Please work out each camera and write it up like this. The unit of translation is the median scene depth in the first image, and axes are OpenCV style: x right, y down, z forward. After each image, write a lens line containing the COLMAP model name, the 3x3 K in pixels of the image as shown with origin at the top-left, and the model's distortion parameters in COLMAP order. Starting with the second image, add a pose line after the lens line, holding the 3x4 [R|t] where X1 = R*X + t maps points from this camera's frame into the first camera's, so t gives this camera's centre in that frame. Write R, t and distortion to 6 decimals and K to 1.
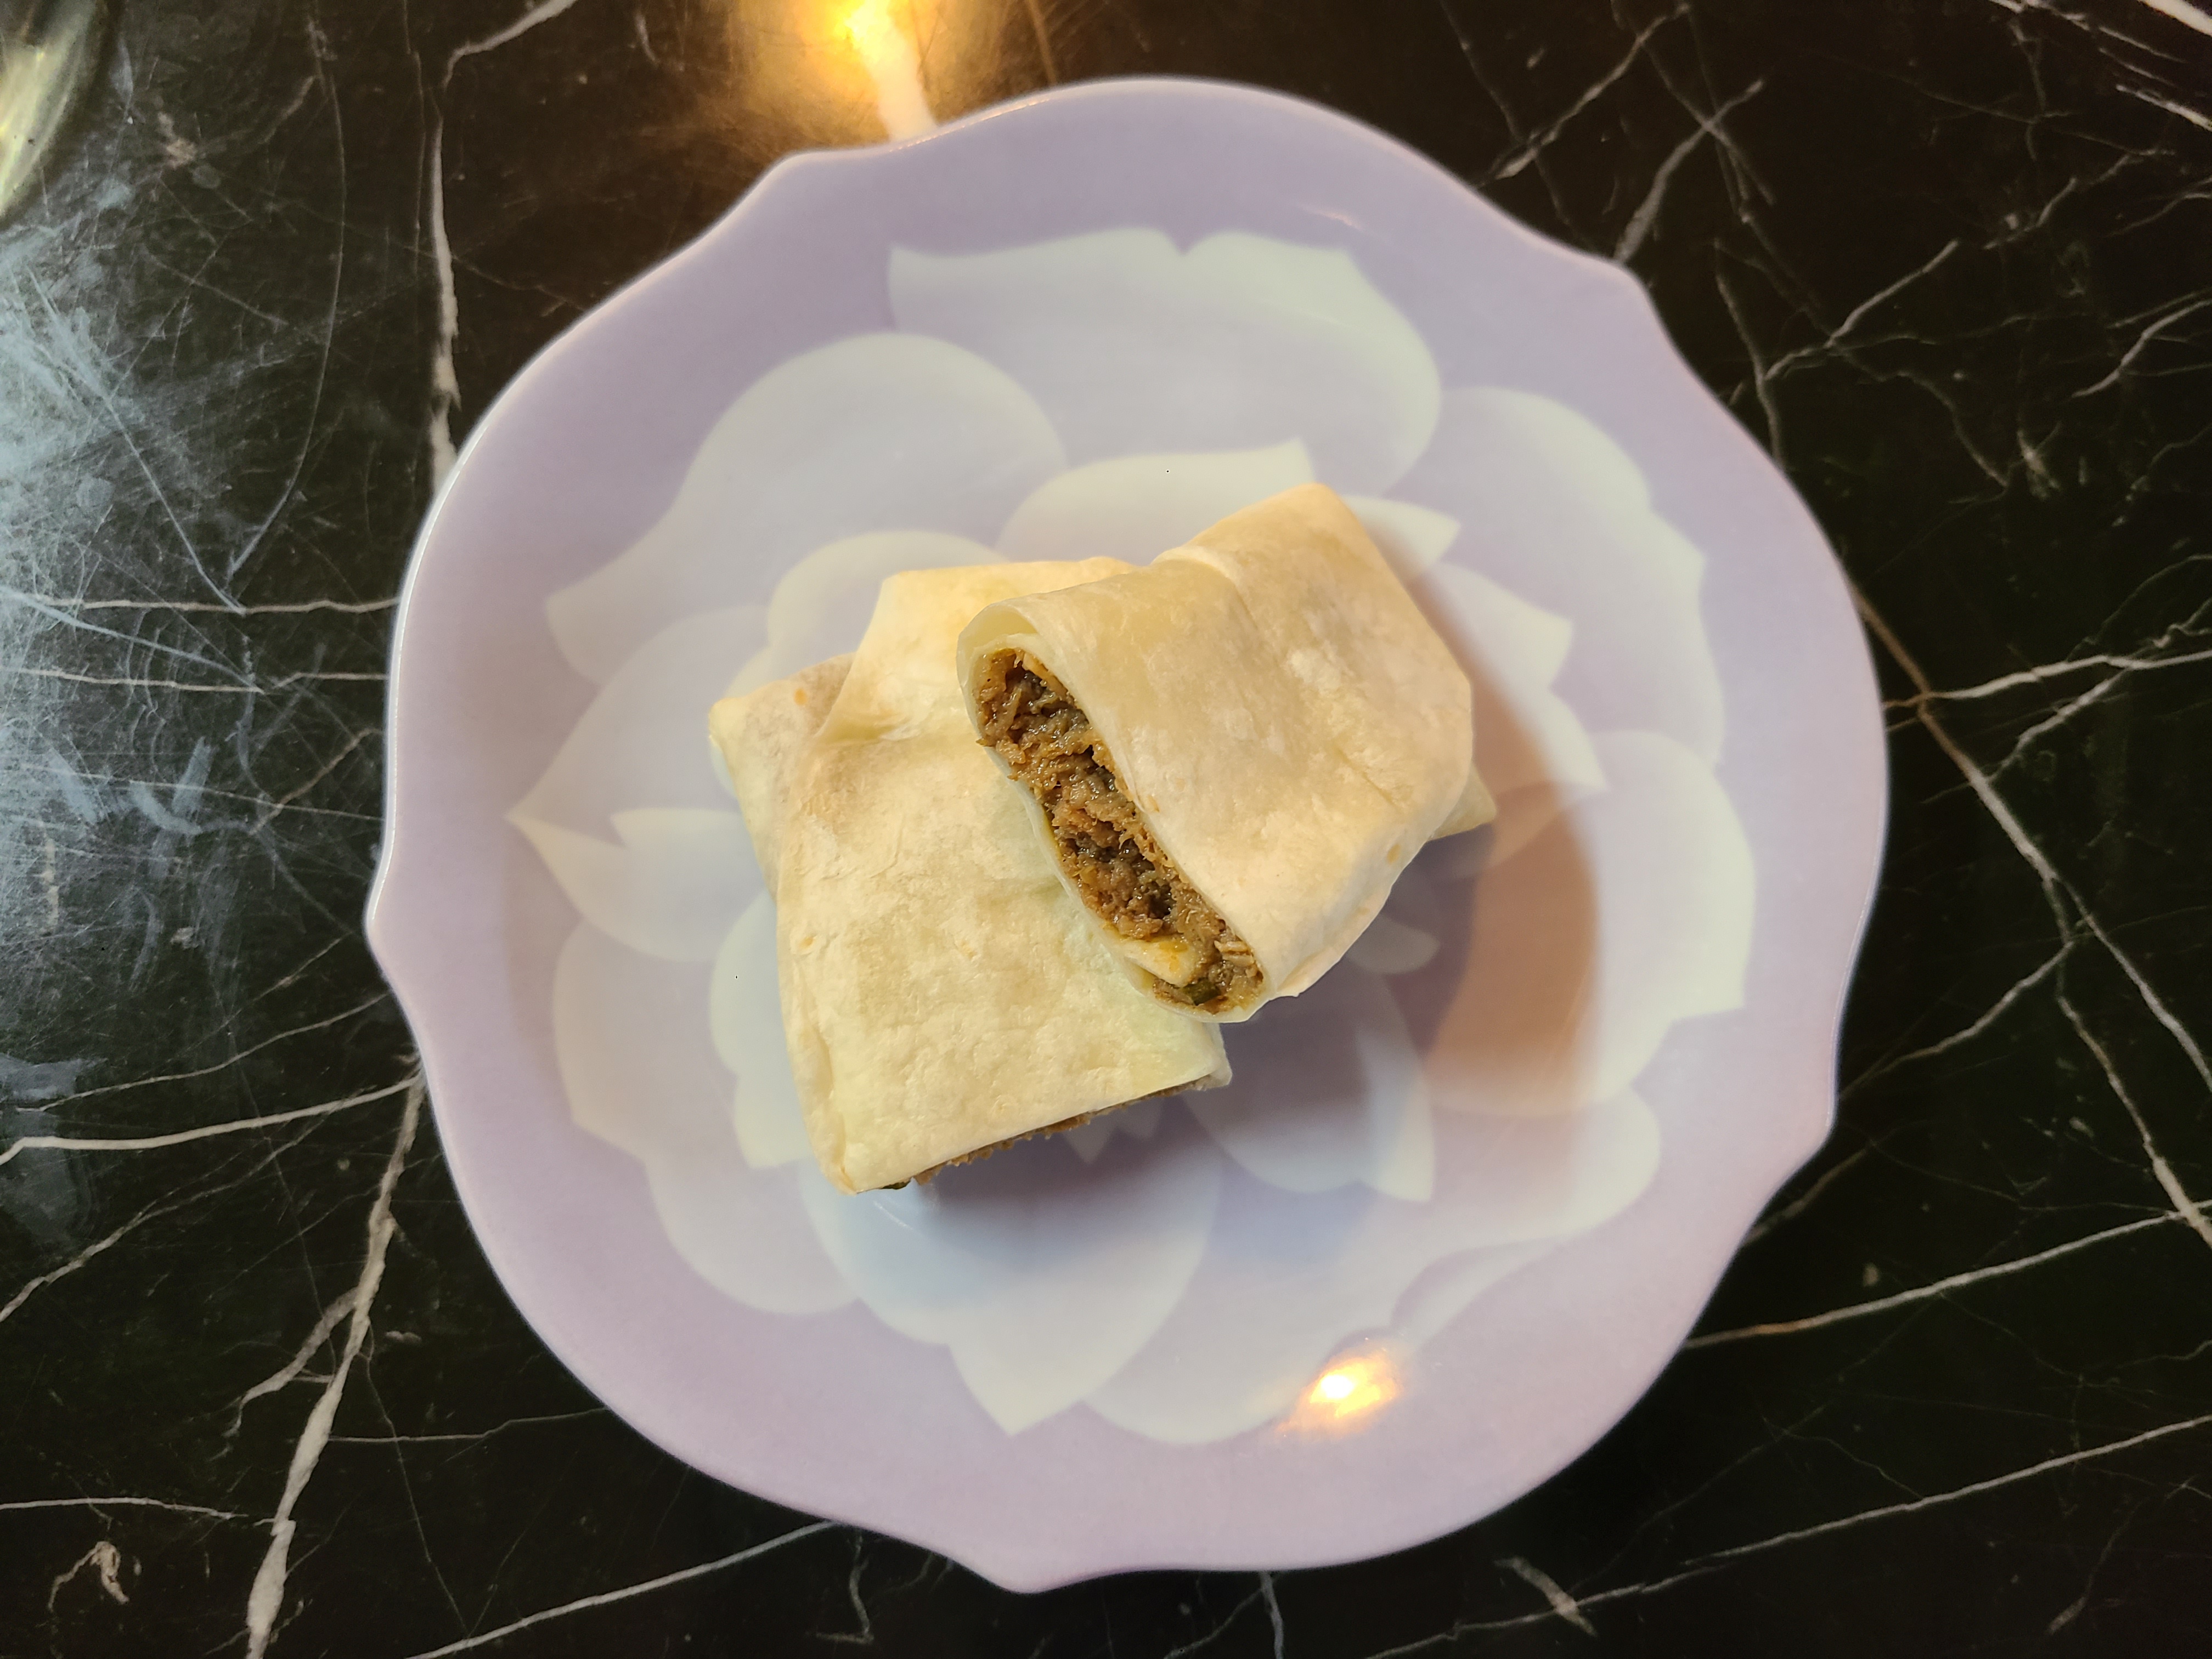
lens RADIAL K [[2128.0, 0, 1112.9], [0, 2128.0, 870.9], [0, 0, 1]] dist [0.005361, -0.008694]
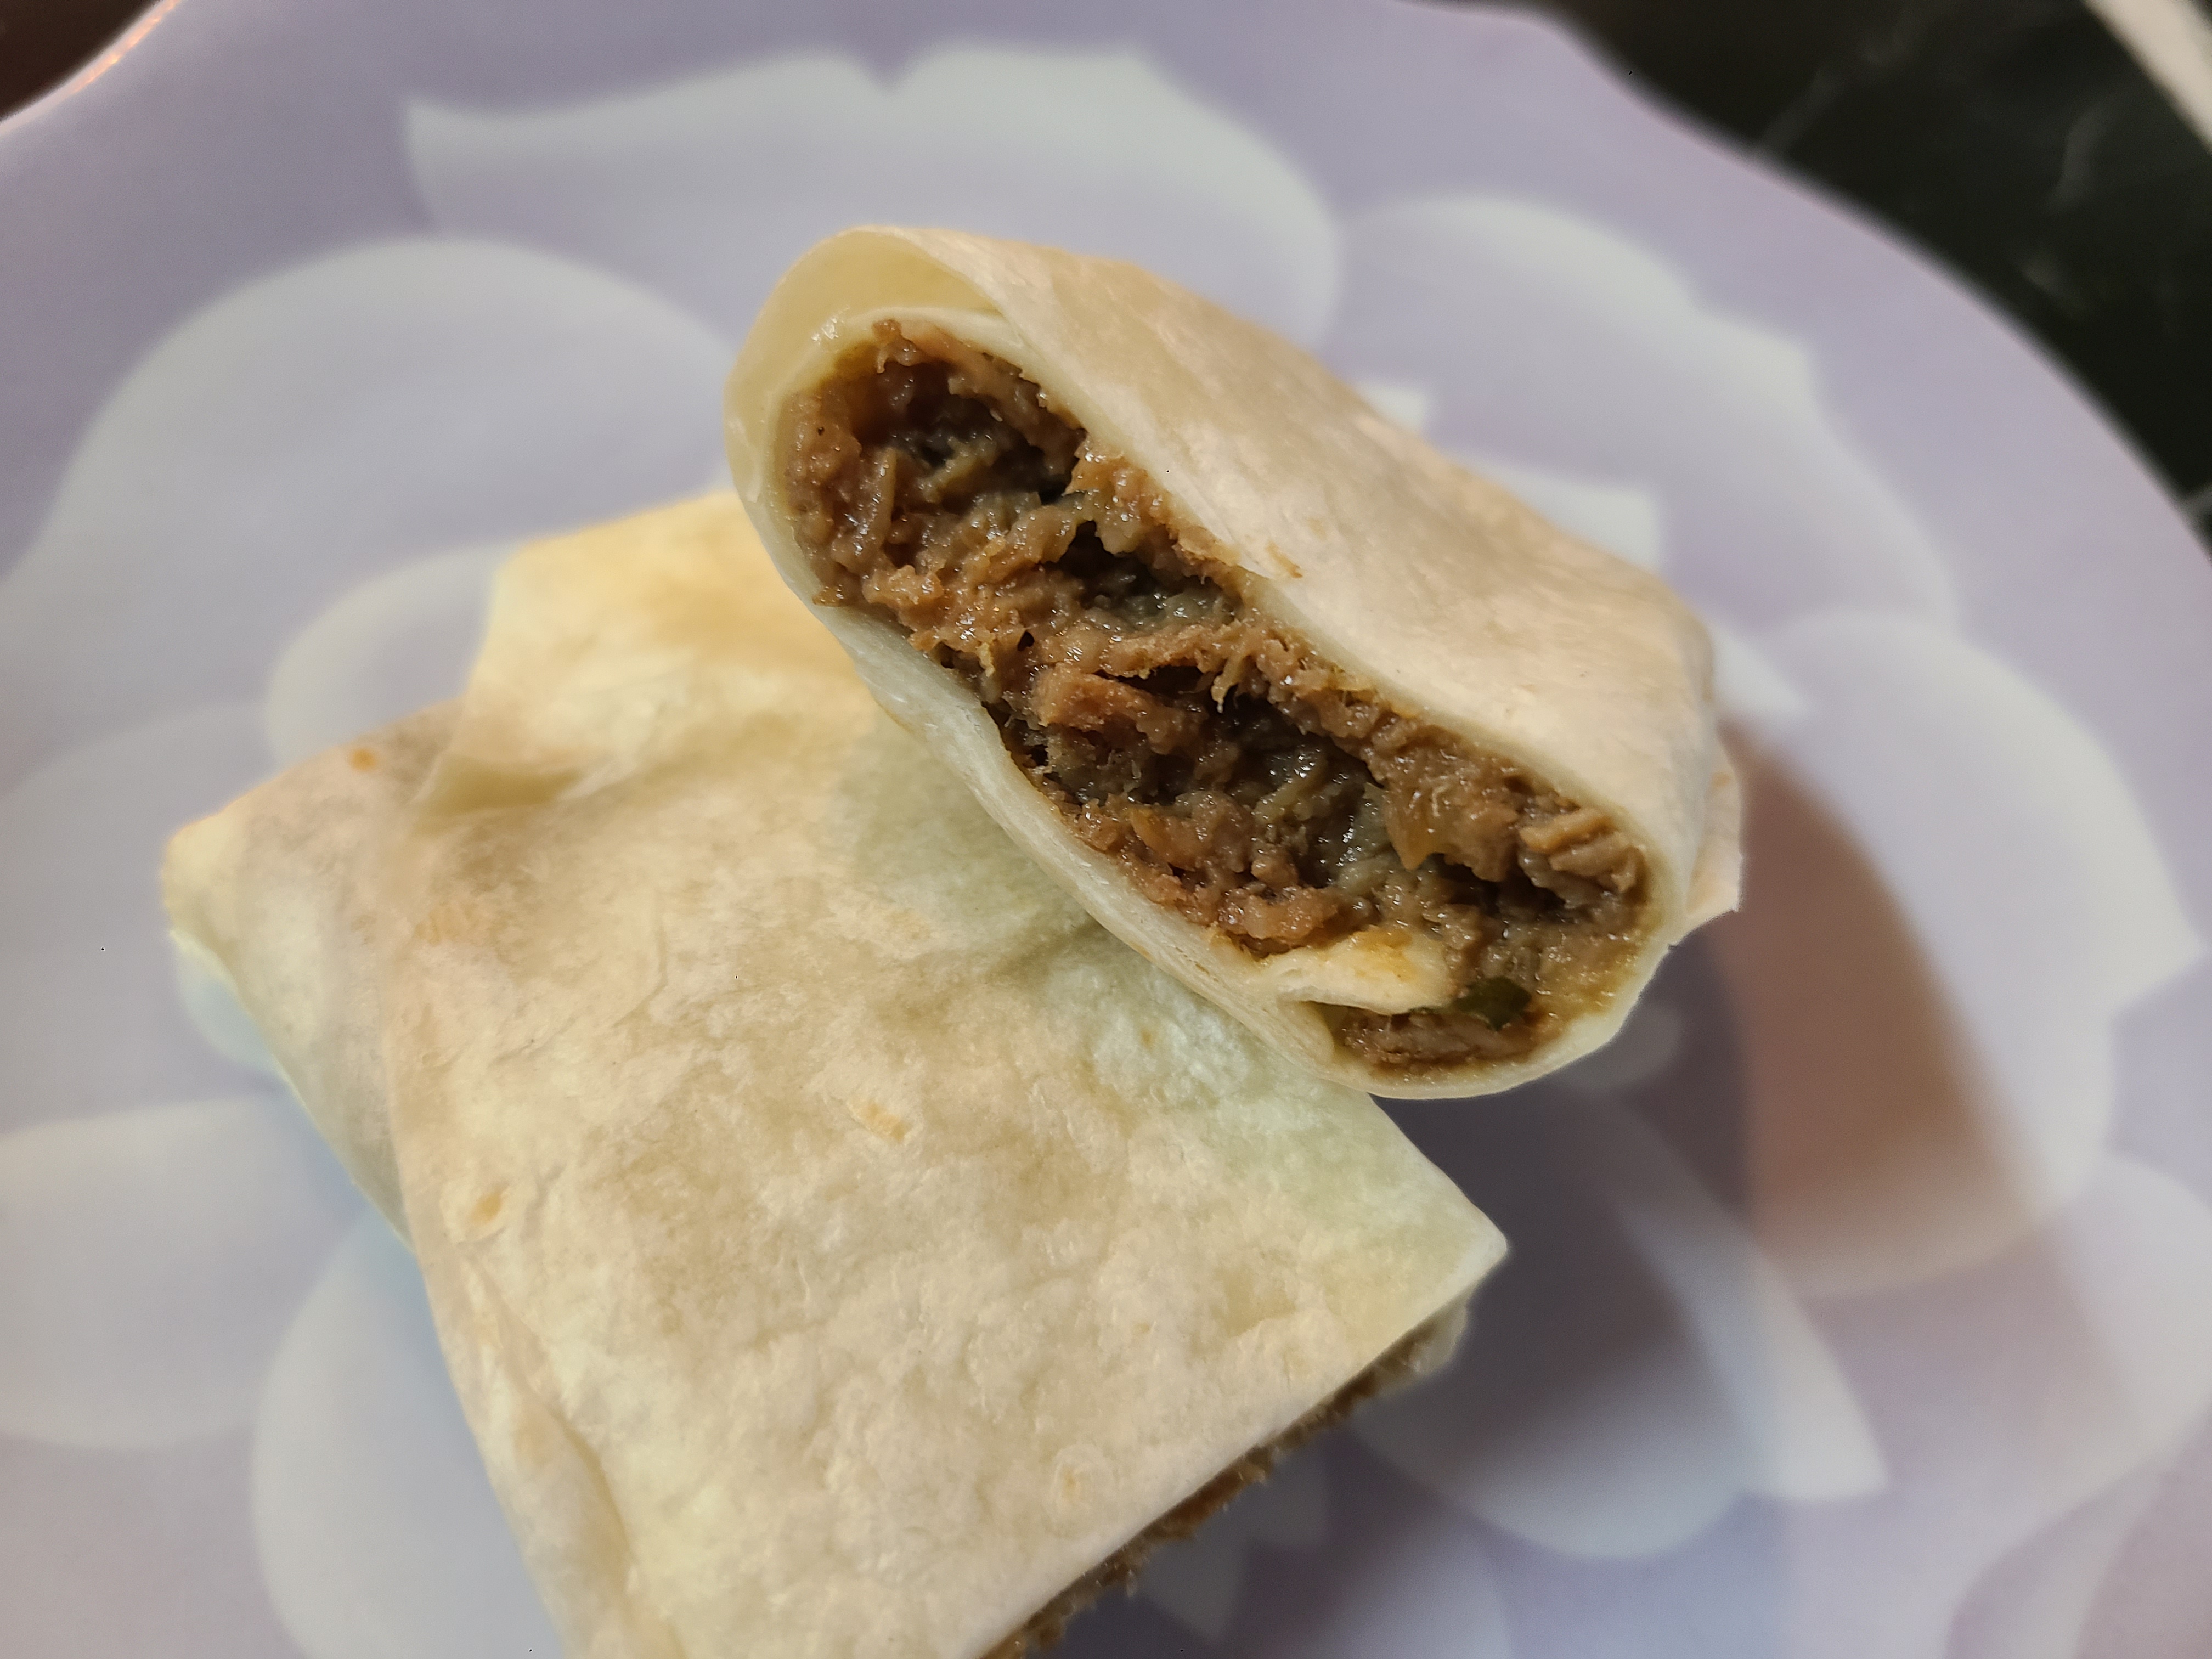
lens RADIAL K [[1948.1, 0, 1118.4], [0, 1948.1, 833.1], [0, 0, 1]] dist [-0.100850, 0.168428]
pose [[0.933761, -0.196397, 0.299197, -0.128113], [0.296829, 0.892037, -0.340827, 0.128783], [-0.199957, 0.407062, 0.891245, 0.631296]]
